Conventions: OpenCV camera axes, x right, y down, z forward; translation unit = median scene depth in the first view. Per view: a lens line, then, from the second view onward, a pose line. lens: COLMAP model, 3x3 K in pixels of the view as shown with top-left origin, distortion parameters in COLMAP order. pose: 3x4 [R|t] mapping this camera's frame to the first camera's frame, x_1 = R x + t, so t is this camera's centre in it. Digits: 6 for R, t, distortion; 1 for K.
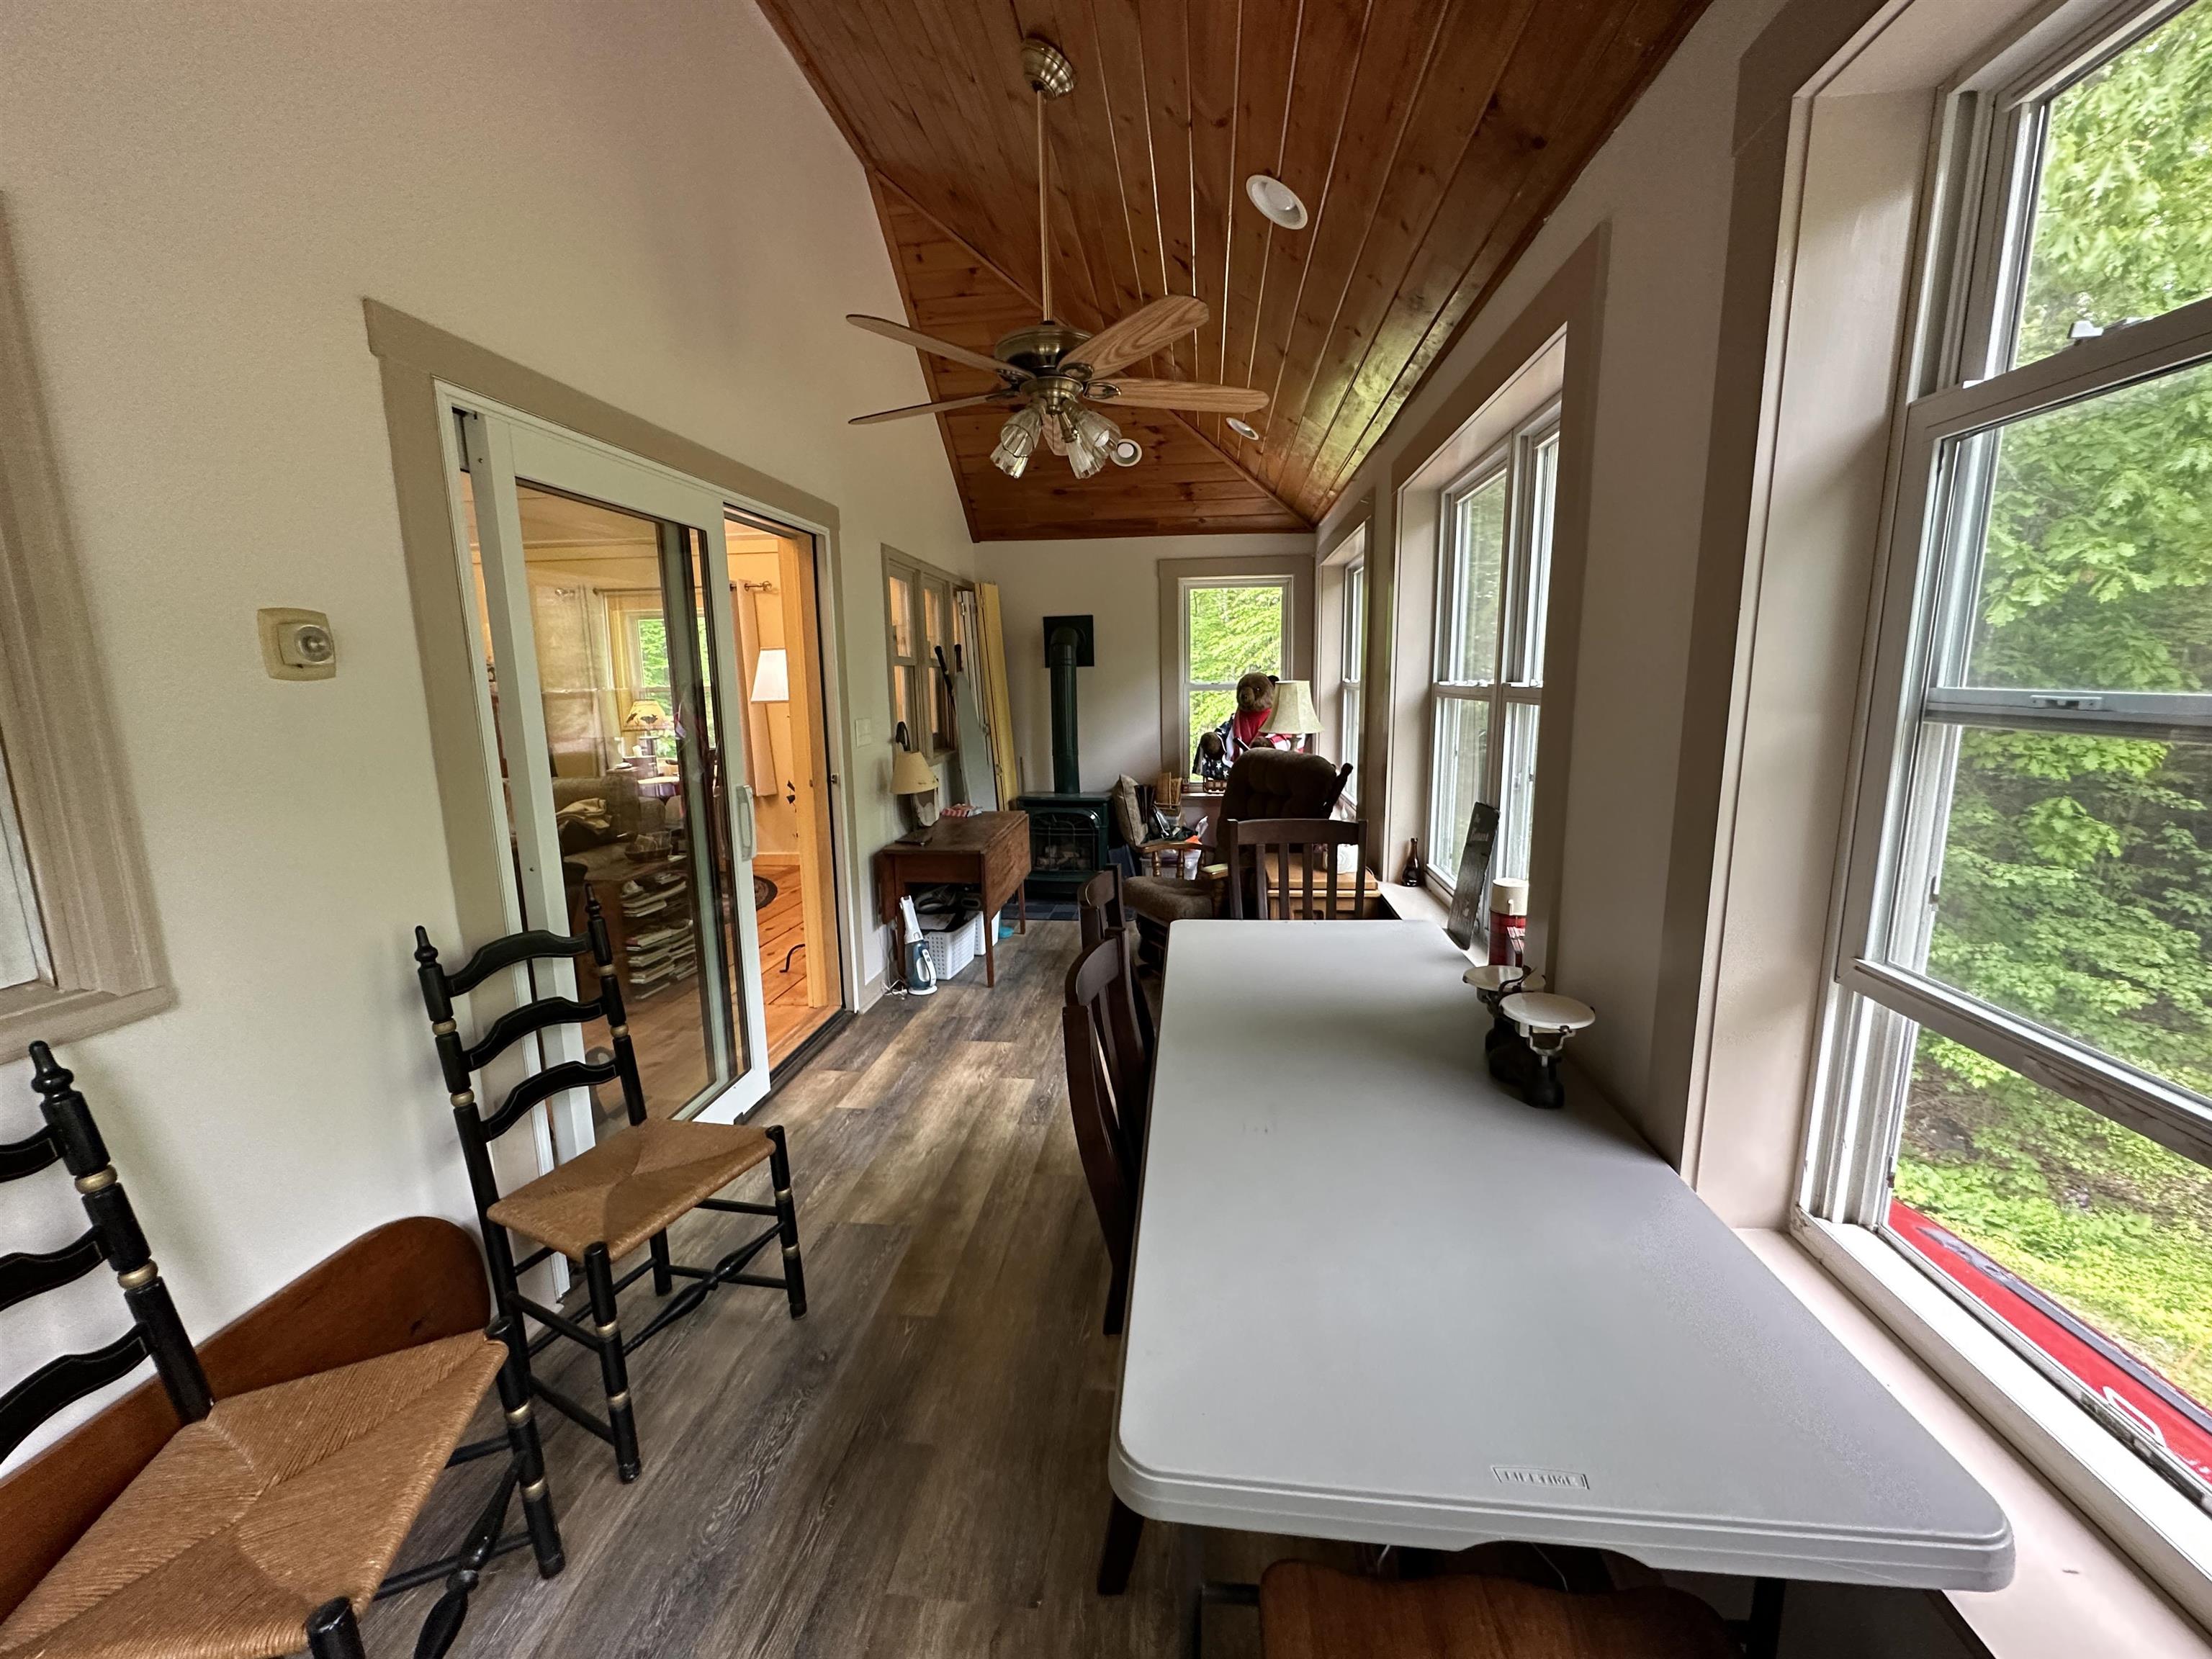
lens RADIAL K [[878.7, 0, 1109.2], [0, 878.7, 842.2], [0, 0, 1]] dist [-0.003656, 0.000848]
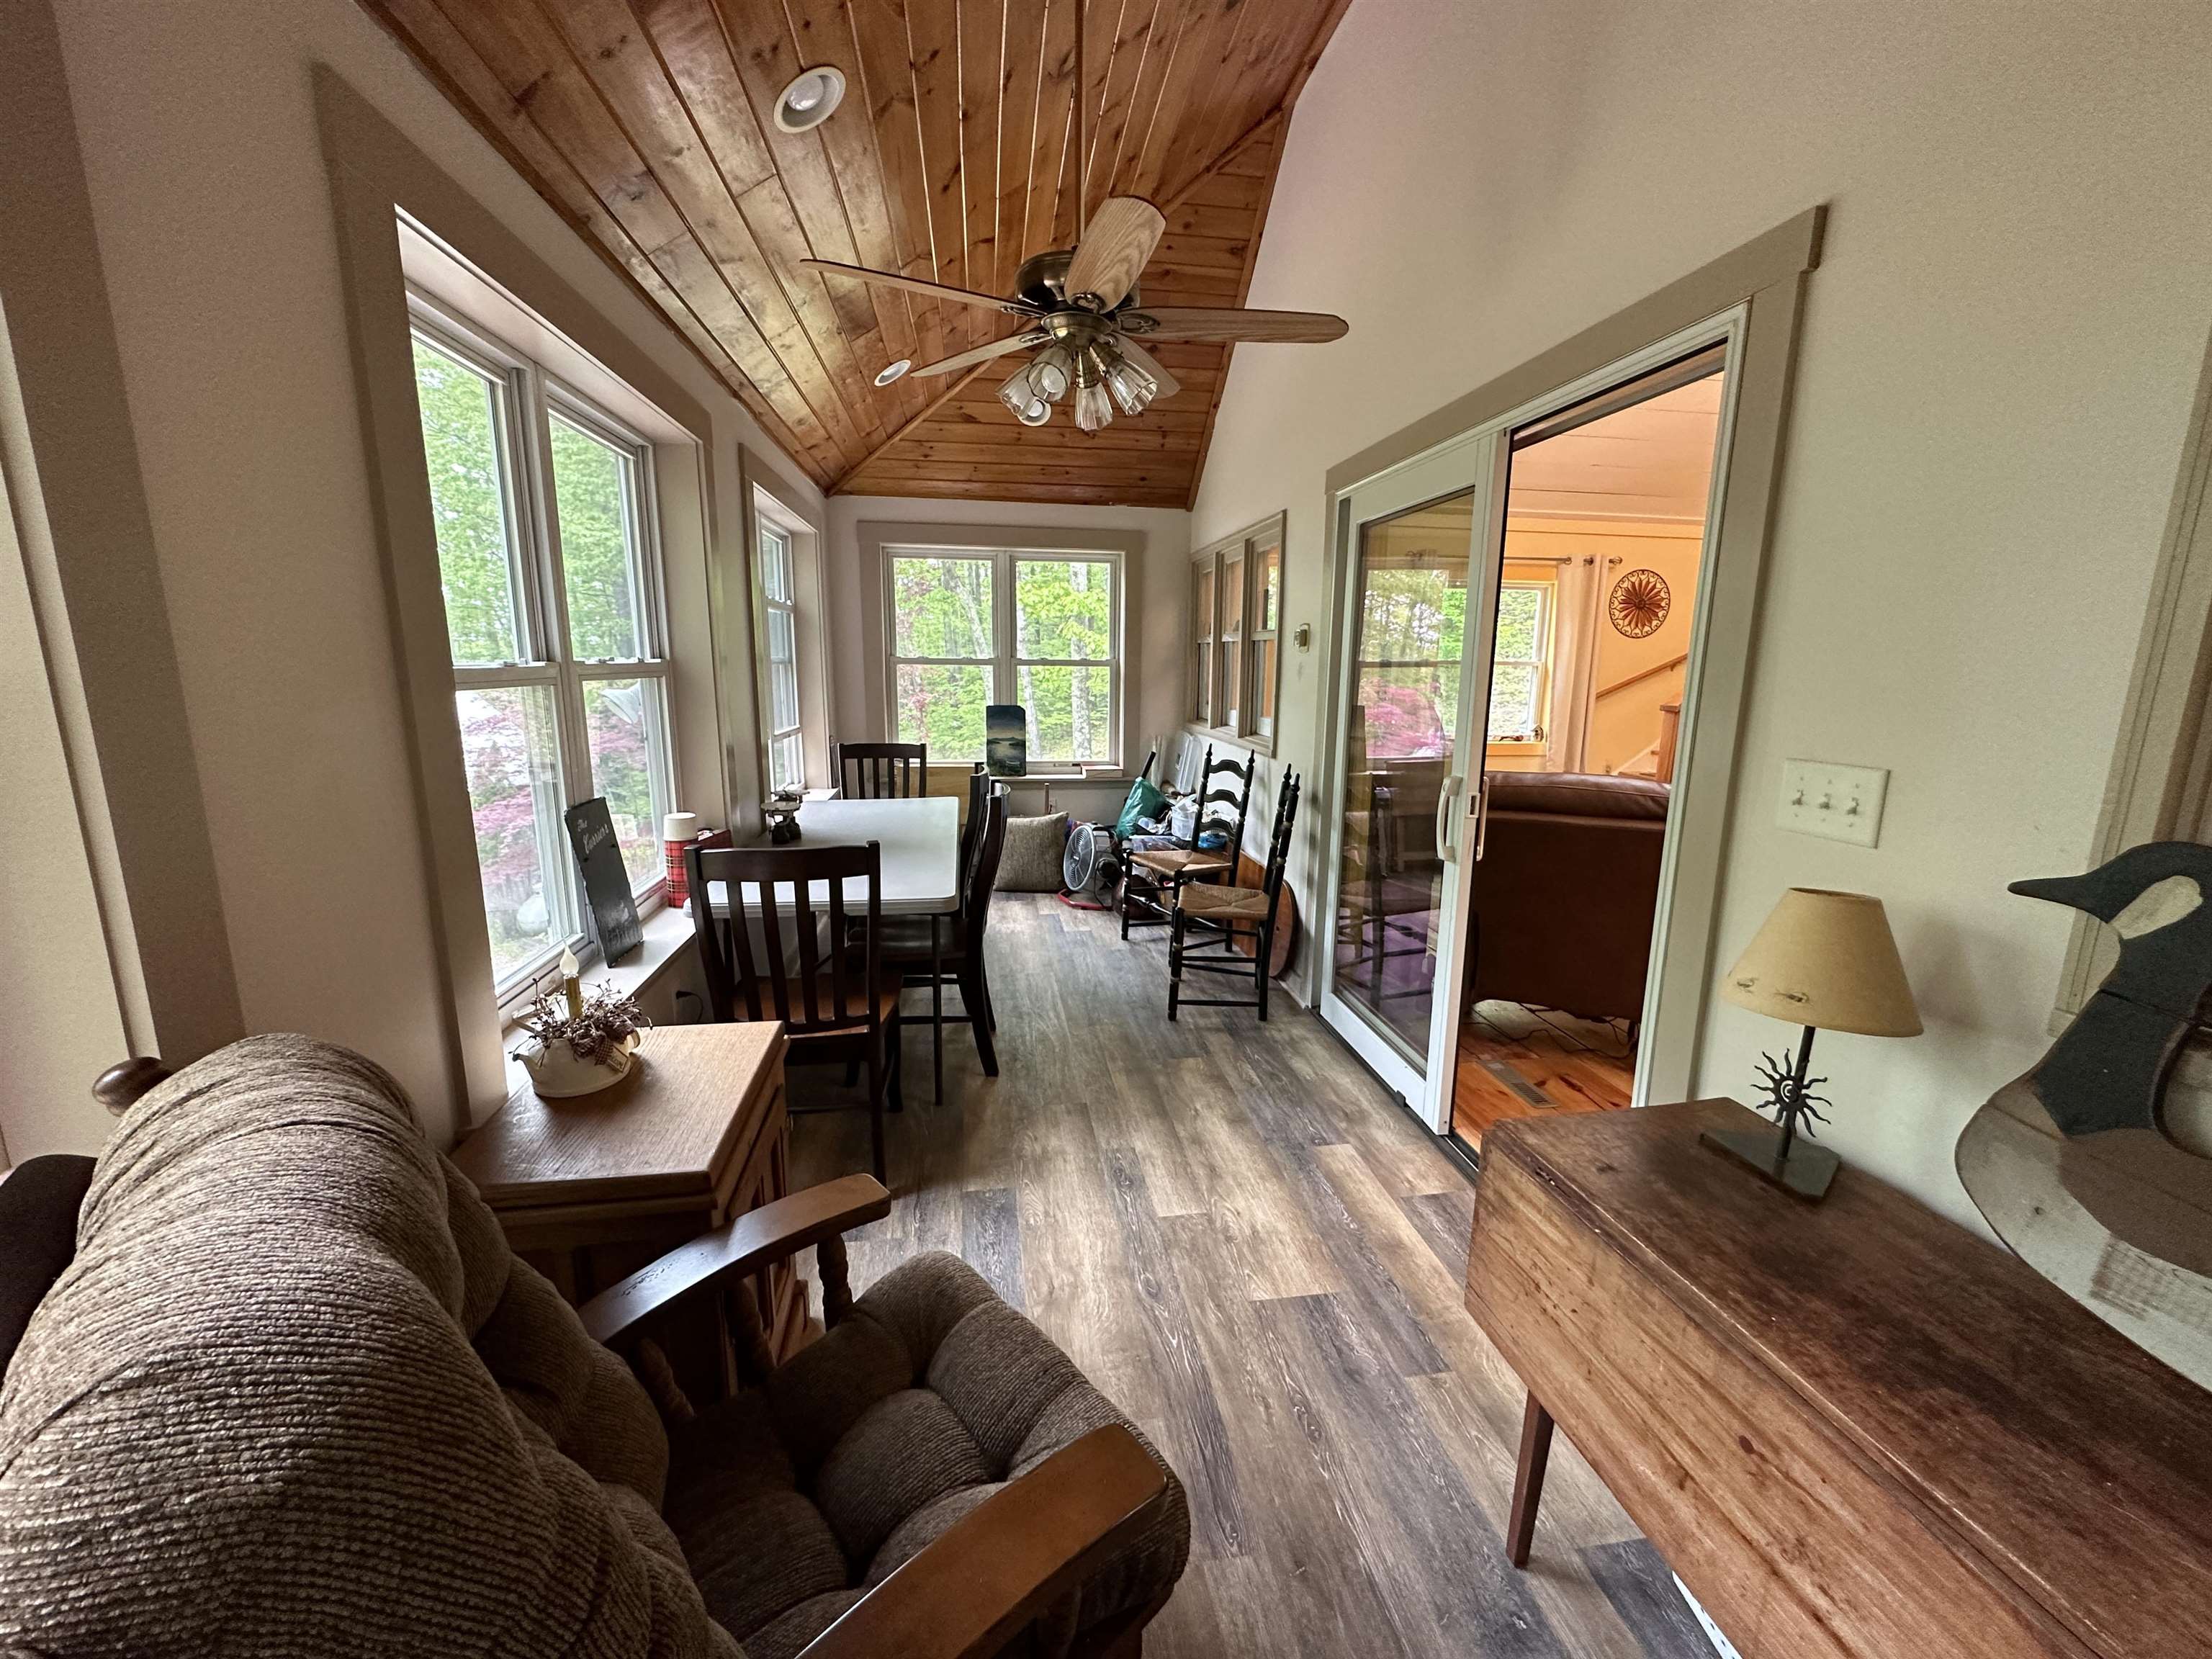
lens RADIAL K [[878.7, 0, 1112.9], [0, 878.7, 831.2], [0, 0, 1]] dist [-0.003656, 0.000848]
pose [[-0.968096, 0.055896, -0.244265, 0.110044], [-0.036206, 0.933371, 0.357083, -0.278773], [0.247949, 0.354534, -0.901569, 1.513921]]
